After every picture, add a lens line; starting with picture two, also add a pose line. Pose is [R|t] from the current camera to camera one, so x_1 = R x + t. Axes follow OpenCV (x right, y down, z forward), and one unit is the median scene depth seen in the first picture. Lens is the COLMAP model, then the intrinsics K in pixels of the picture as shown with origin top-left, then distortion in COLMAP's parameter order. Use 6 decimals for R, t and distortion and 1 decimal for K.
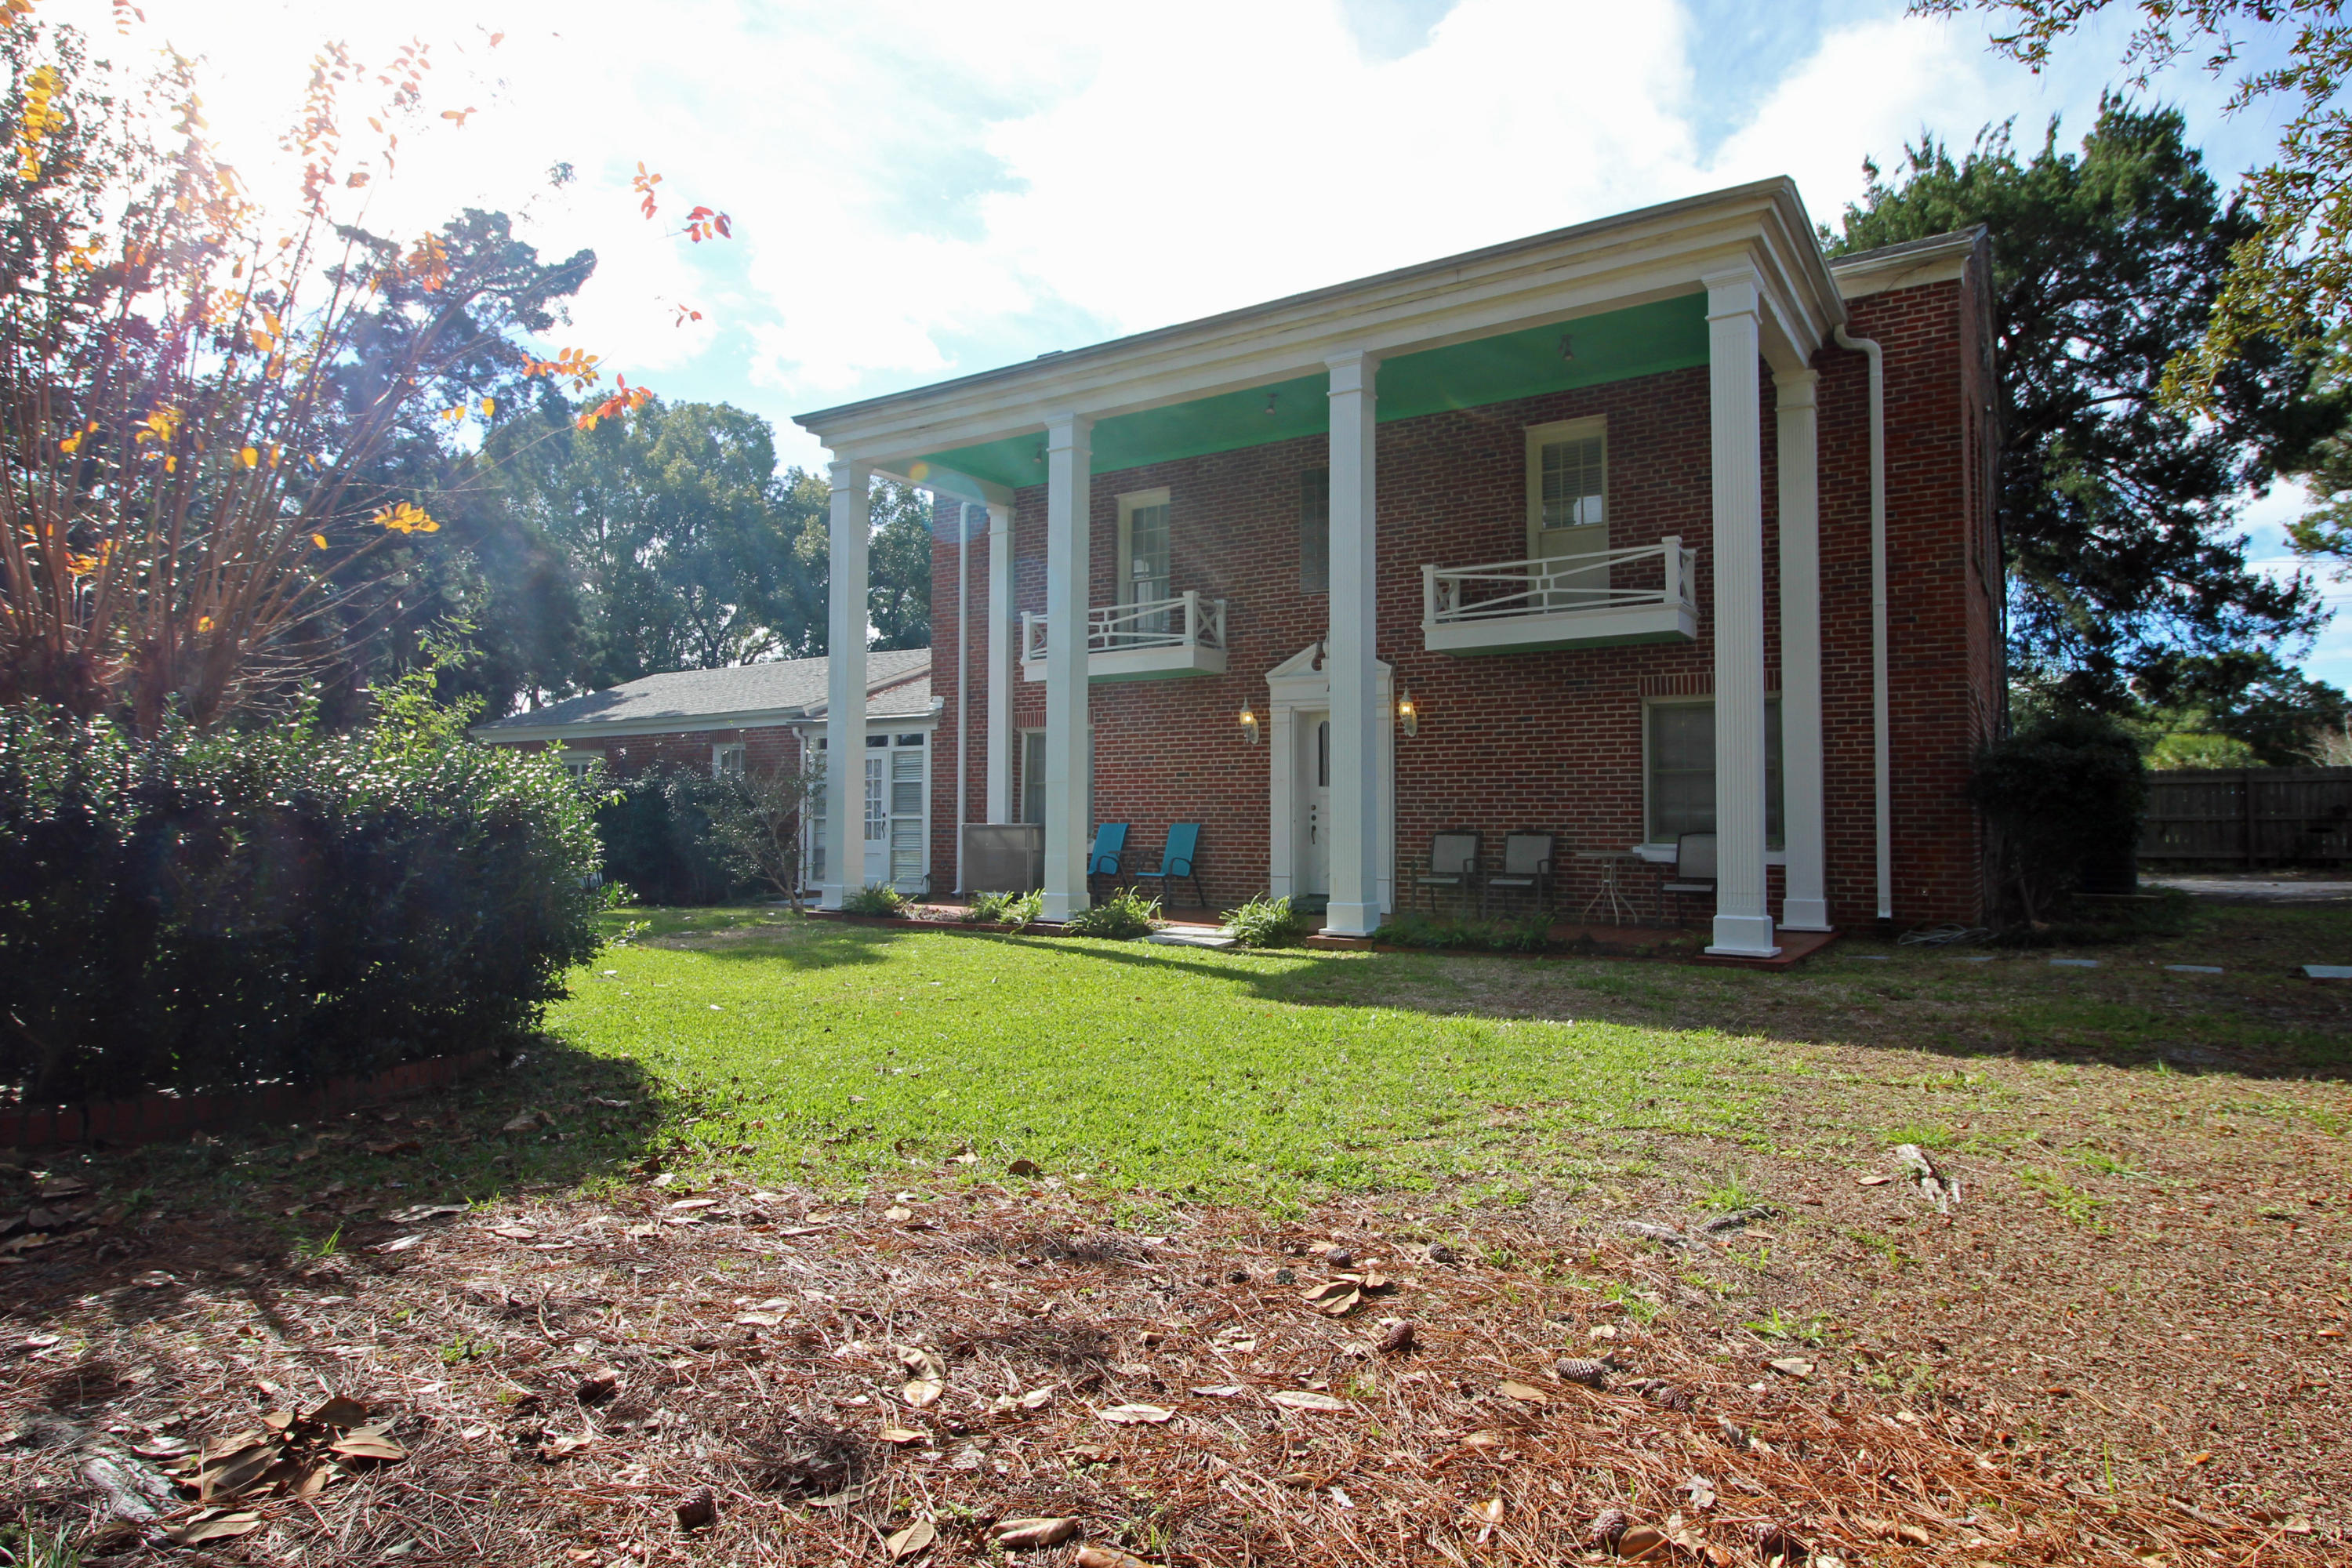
lens RADIAL K [[1377.3, 0, 1154.3], [0, 1377.3, 776.9], [0, 0, 1]] dist [0.002383, 0.000248]
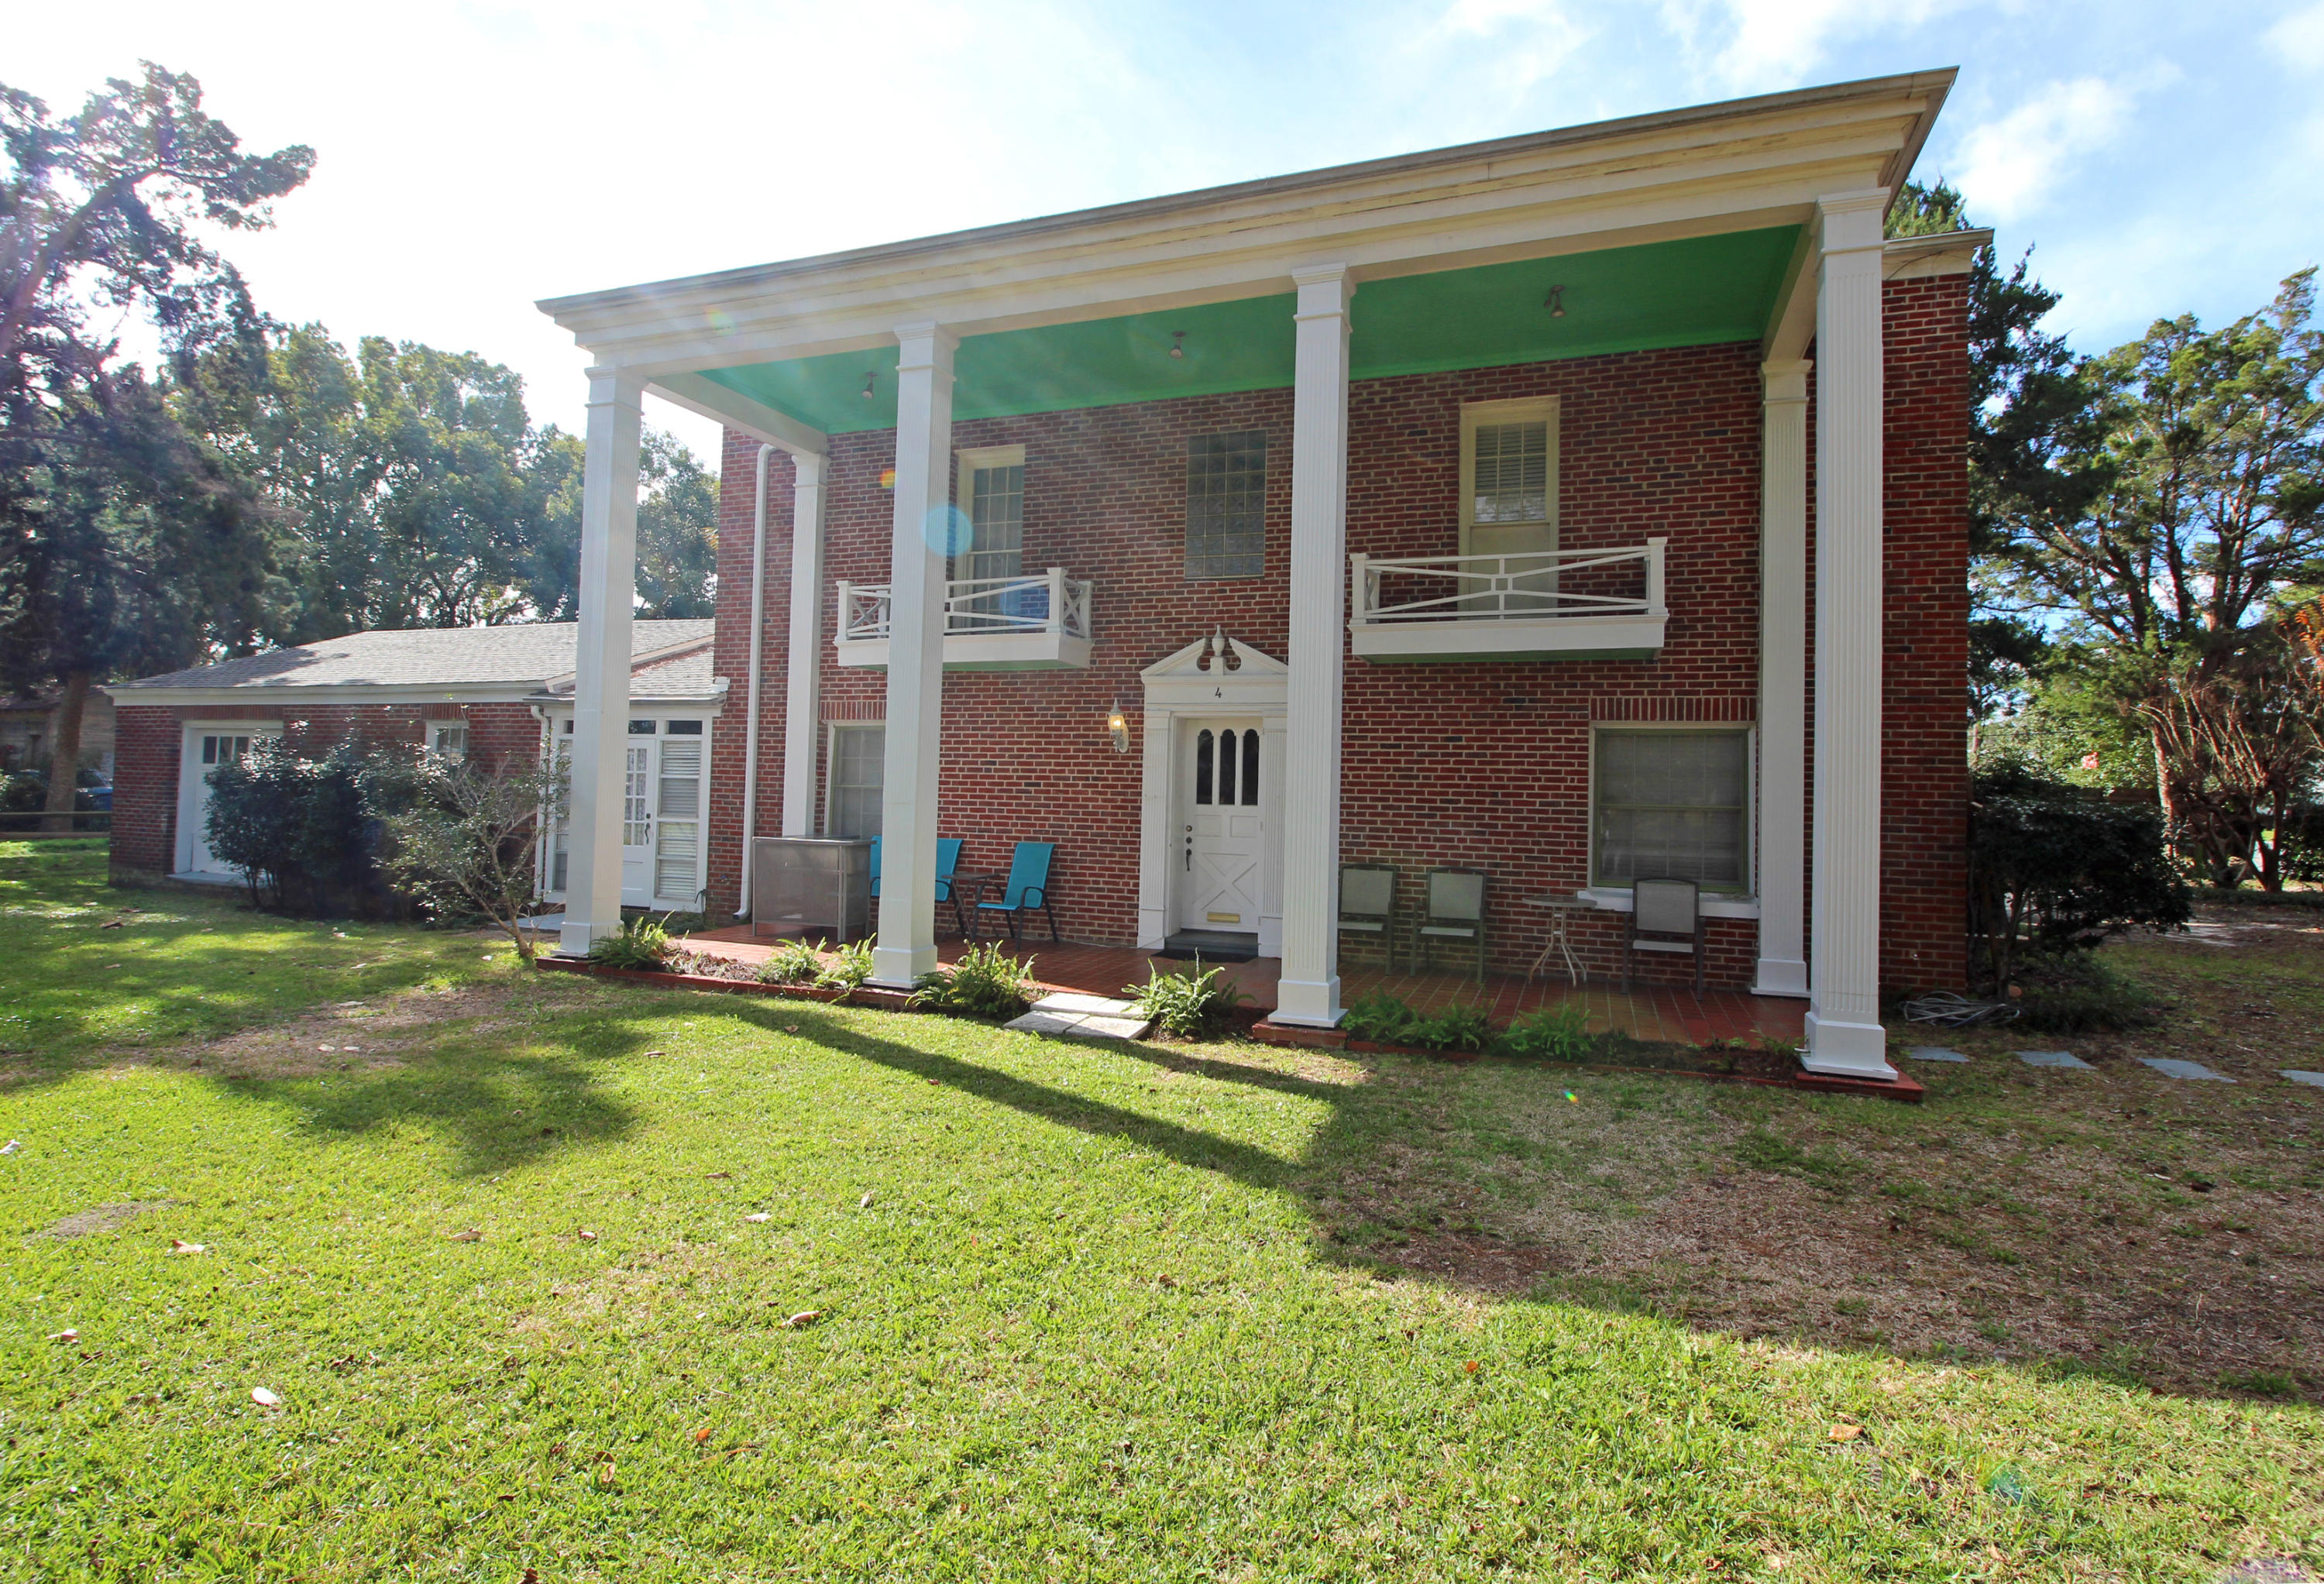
lens RADIAL K [[1152.6, 0, 1178.8], [0, 1152.6, 758.2], [0, 0, 1]] dist [-0.004302, -0.007200]
pose [[0.969830, 0.029214, 0.242025, -0.059112], [-0.031373, 0.999495, 0.005072, -0.022512], [-0.241754, -0.012513, 0.970257, 0.268068]]
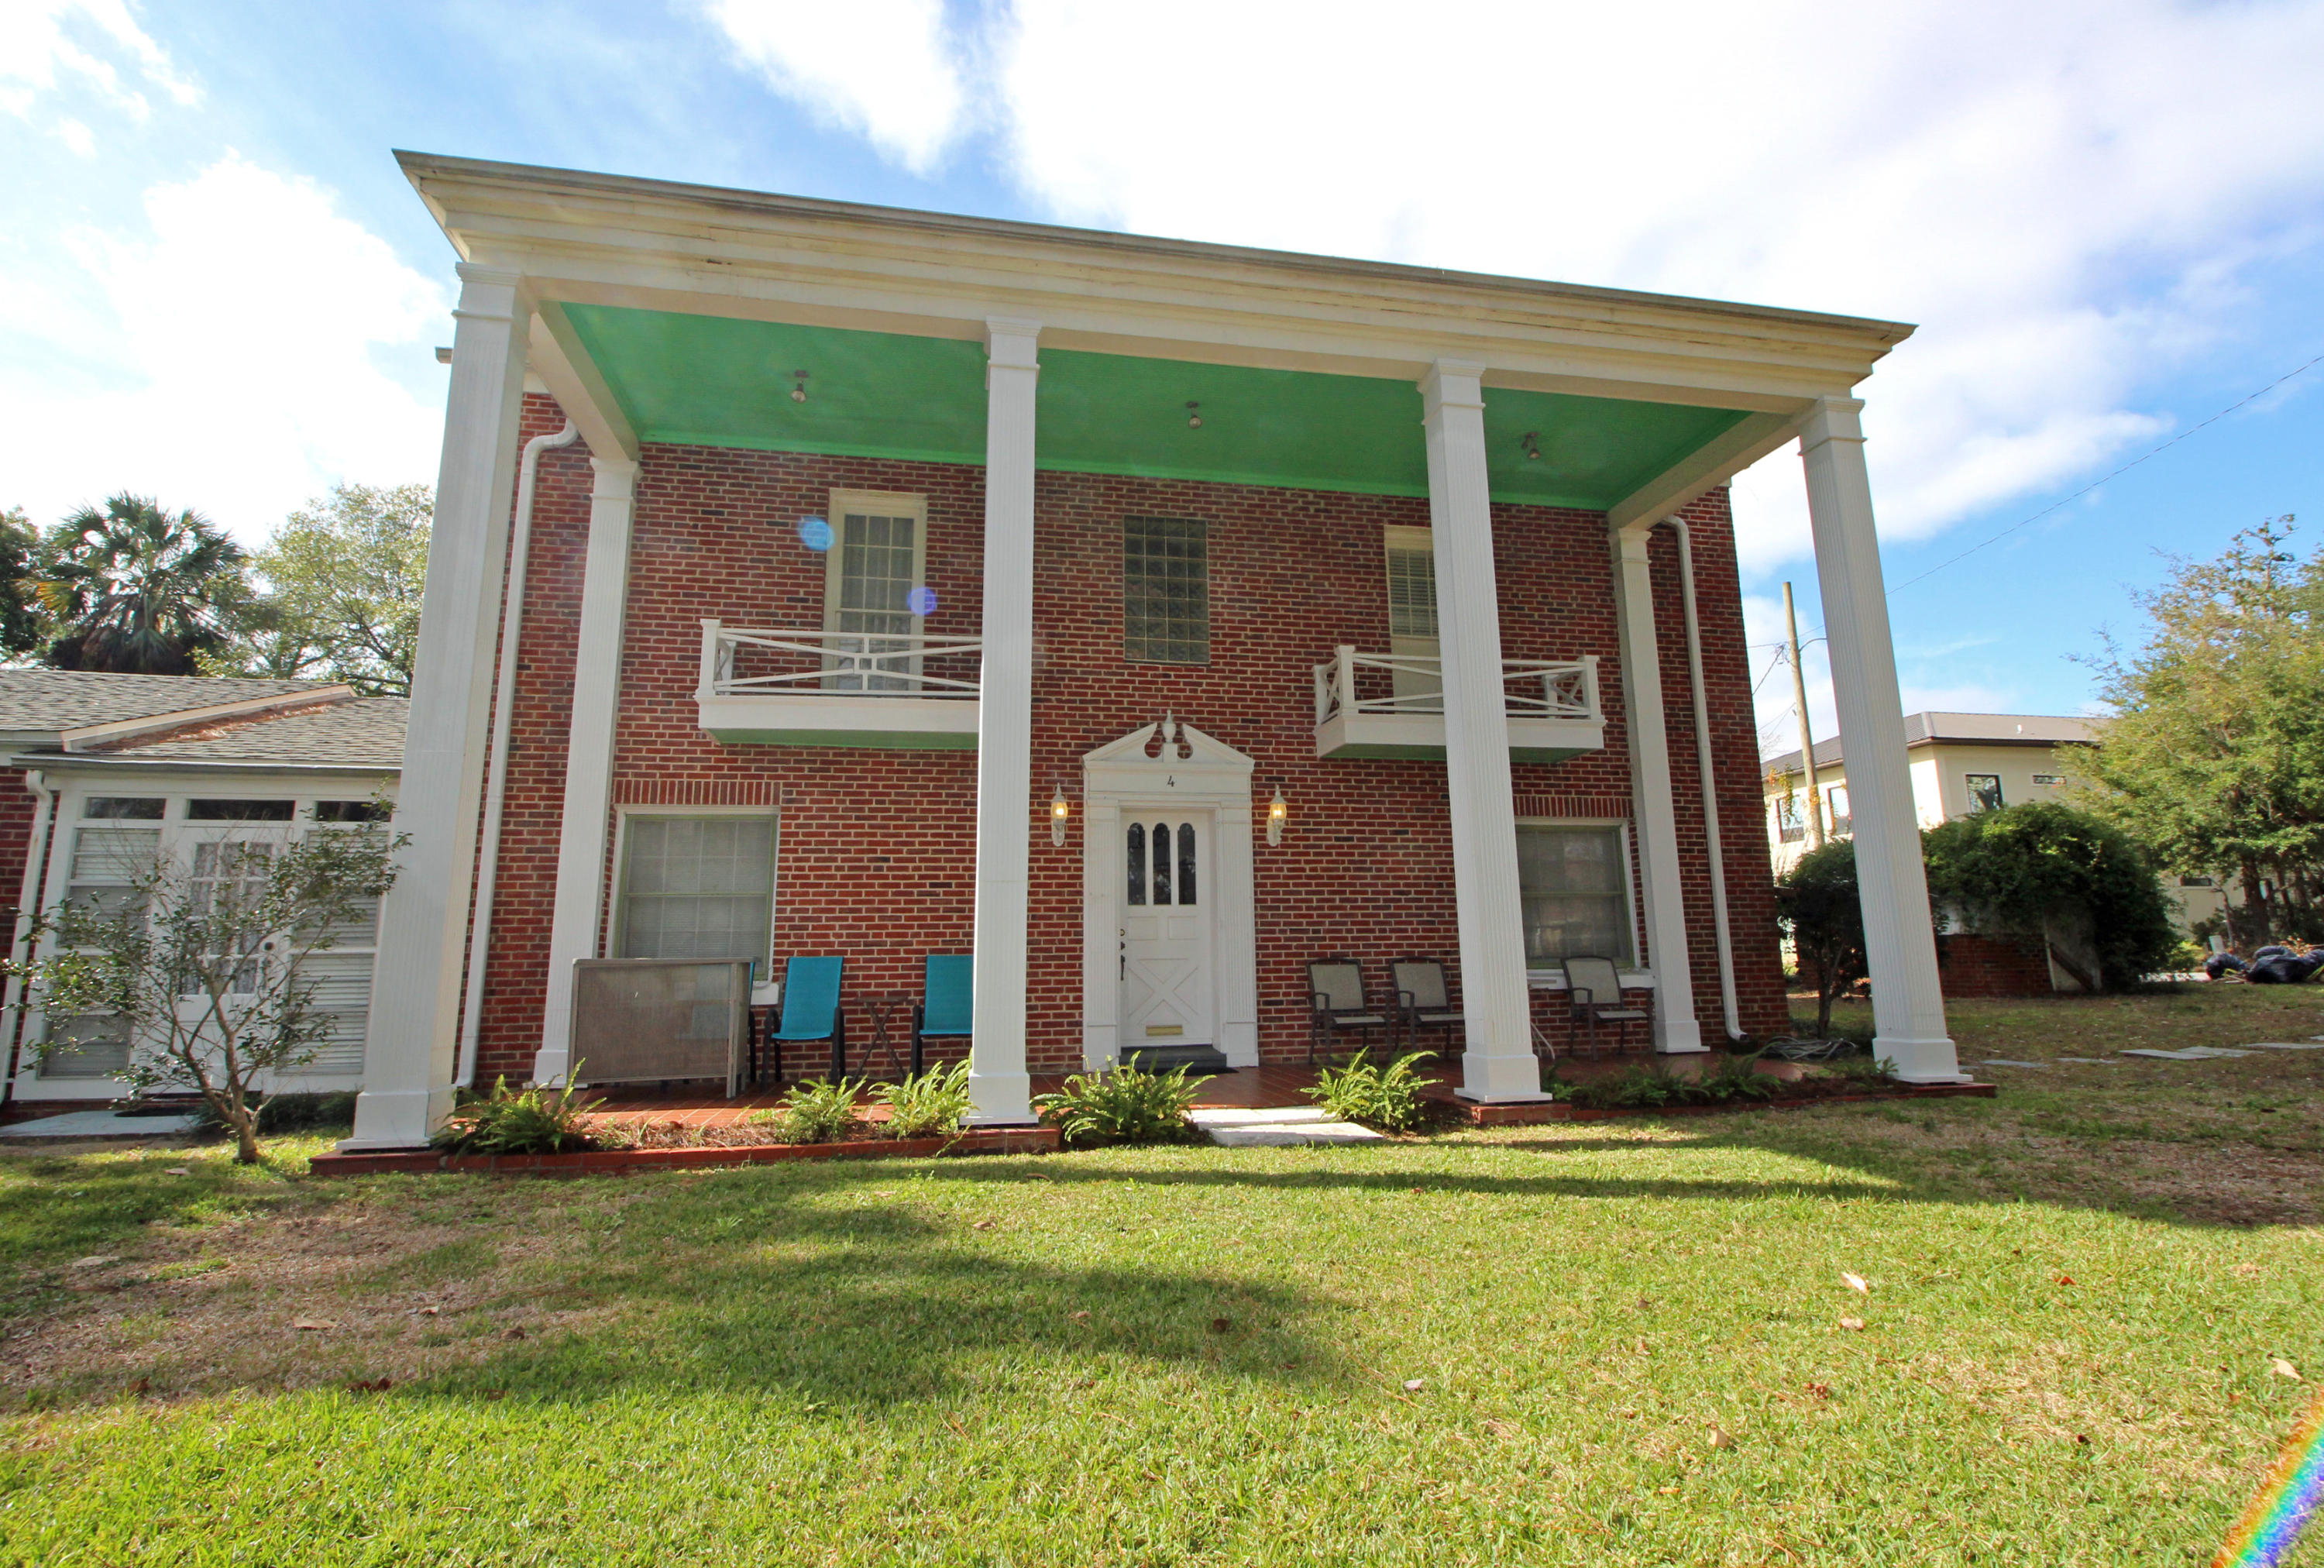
lens RADIAL K [[1124.0, 0, 1165.1], [0, 1124.0, 740.7], [0, 0, 1]] dist [-0.013842, -0.000717]
pose [[0.699361, 0.128149, 0.703187, -0.289602], [-0.010608, 0.985549, -0.169056, 0.019780], [-0.714690, 0.110772, 0.690614, 0.474382]]
